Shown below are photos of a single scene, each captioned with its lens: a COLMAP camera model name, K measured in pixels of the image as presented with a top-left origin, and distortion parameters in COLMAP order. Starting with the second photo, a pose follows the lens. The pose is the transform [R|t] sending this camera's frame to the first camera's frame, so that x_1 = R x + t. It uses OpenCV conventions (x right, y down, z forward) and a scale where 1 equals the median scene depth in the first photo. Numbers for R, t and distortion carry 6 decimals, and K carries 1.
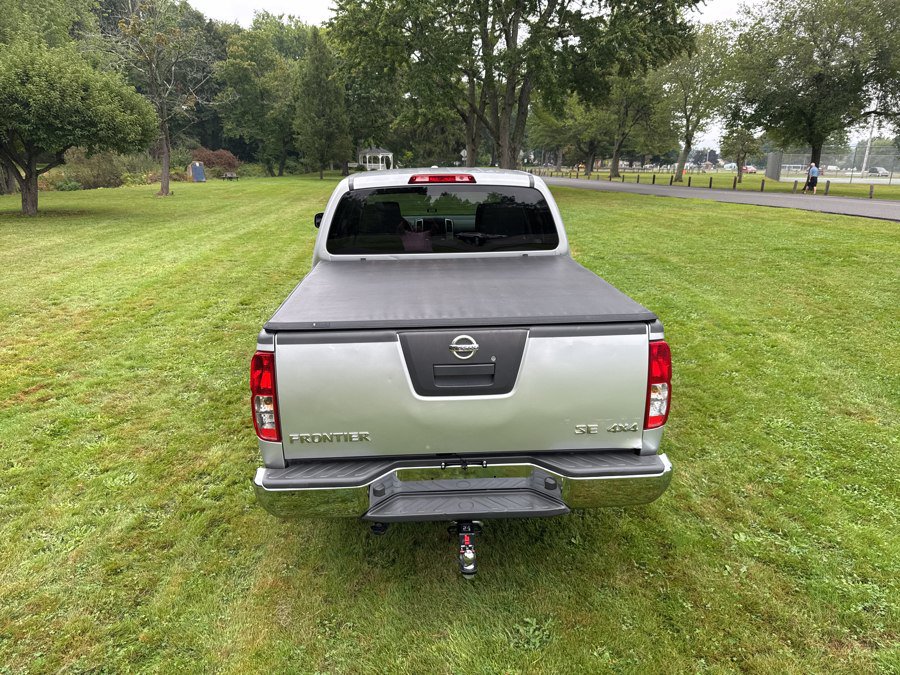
lens RADIAL K [[632.8, 0, 446.1], [0, 632.8, 340.7], [0, 0, 1]] dist [0.031438, -0.041379]
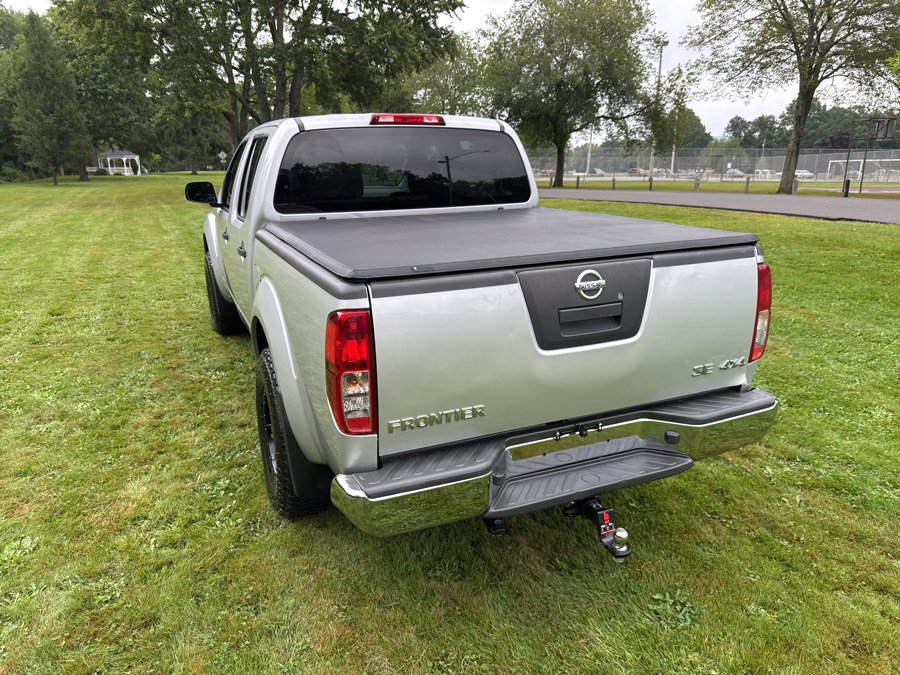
lens RADIAL K [[640.6, 0, 446.2], [0, 640.6, 335.3], [0, 0, 1]] dist [0.013093, -0.020216]
pose [[0.936976, -0.097970, 0.335376, -0.271640], [0.103286, 0.994650, 0.001996, 0.034497], [-0.333777, 0.032770, 0.942082, 0.176142]]
